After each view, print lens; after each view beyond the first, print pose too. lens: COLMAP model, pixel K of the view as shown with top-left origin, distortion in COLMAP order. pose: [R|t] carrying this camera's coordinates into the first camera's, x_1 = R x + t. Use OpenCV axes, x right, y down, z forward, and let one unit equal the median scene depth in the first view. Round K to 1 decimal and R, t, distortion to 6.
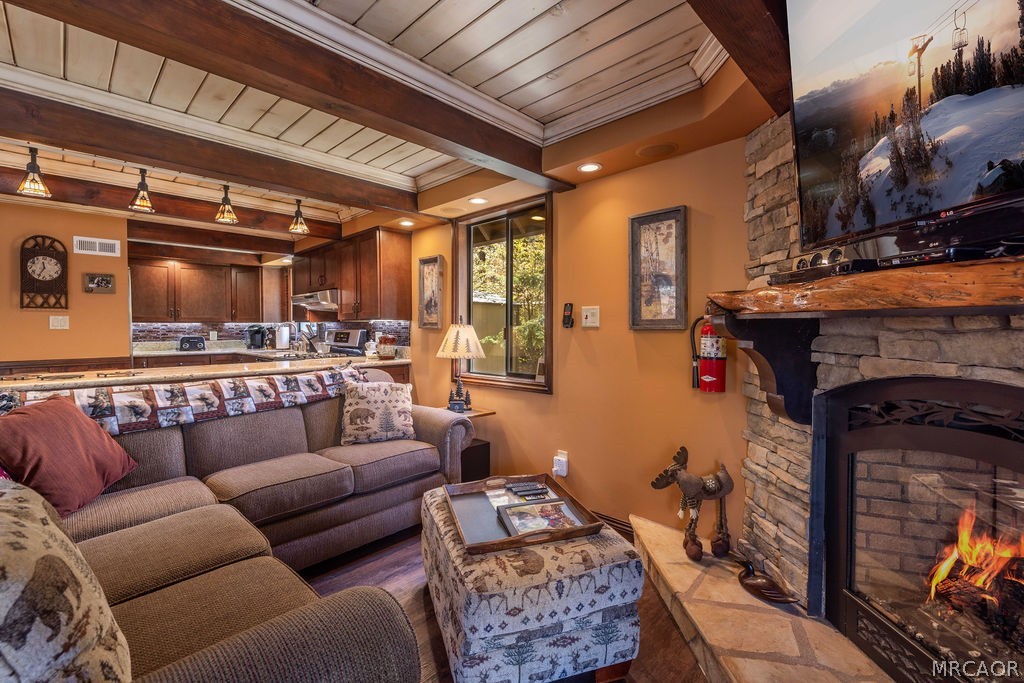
lens RADIAL K [[436.9, 0, 484.5], [0, 436.9, 334.5], [0, 0, 1]] dist [0.004909, -0.000569]
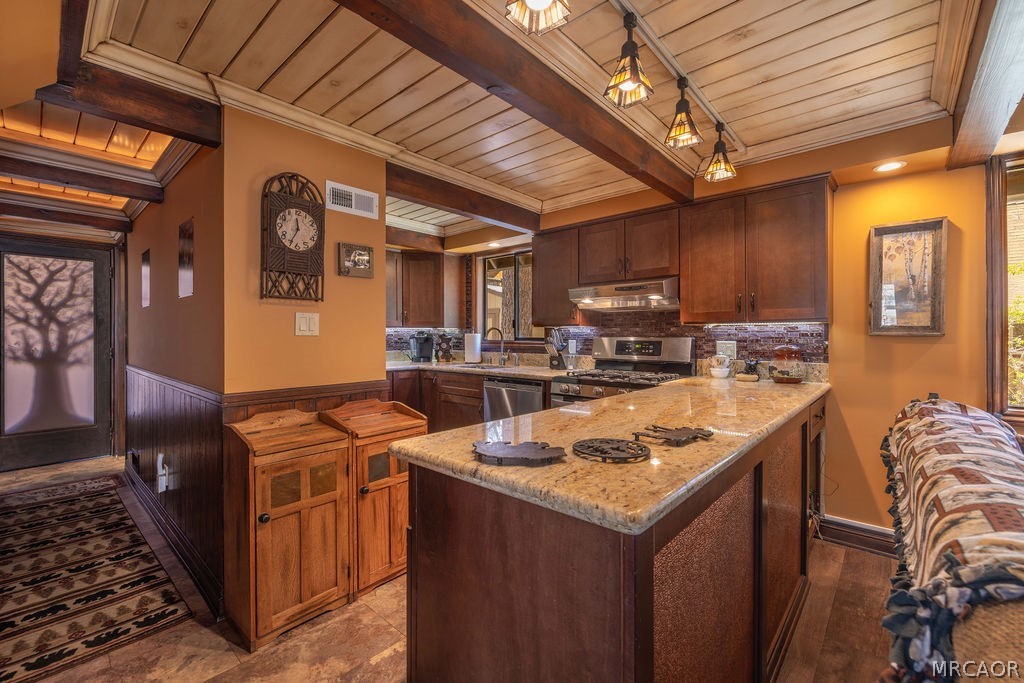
lens RADIAL K [[436.9, 0, 510.6], [0, 436.9, 333.4], [0, 0, 1]] dist [0.004909, -0.000569]
pose [[0.998710, 0.001808, 0.050740, -0.739426], [-0.000729, 0.999773, -0.021274, -0.001585], [-0.050767, 0.021210, 0.998485, 0.404261]]
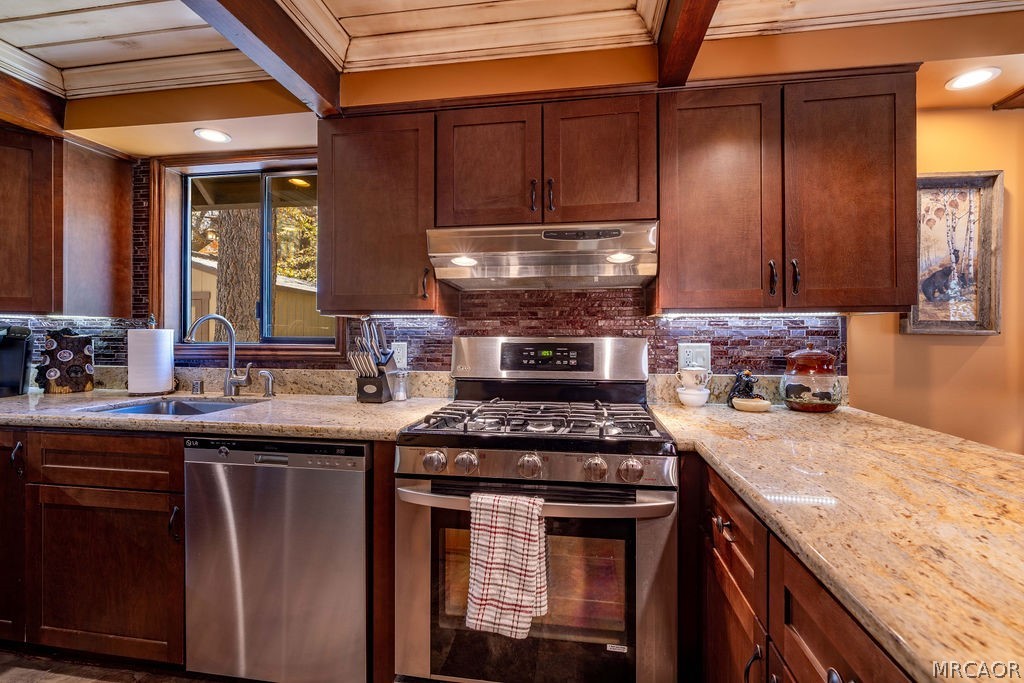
lens RADIAL K [[436.9, 0, 521.5], [0, 436.9, 333.4], [0, 0, 1]] dist [0.004909, -0.000569]
pose [[0.789719, 0.005638, 0.613443, -0.754188], [0.005971, 0.999840, -0.016876, -0.008859], [-0.613440, 0.016990, 0.789558, 0.931078]]
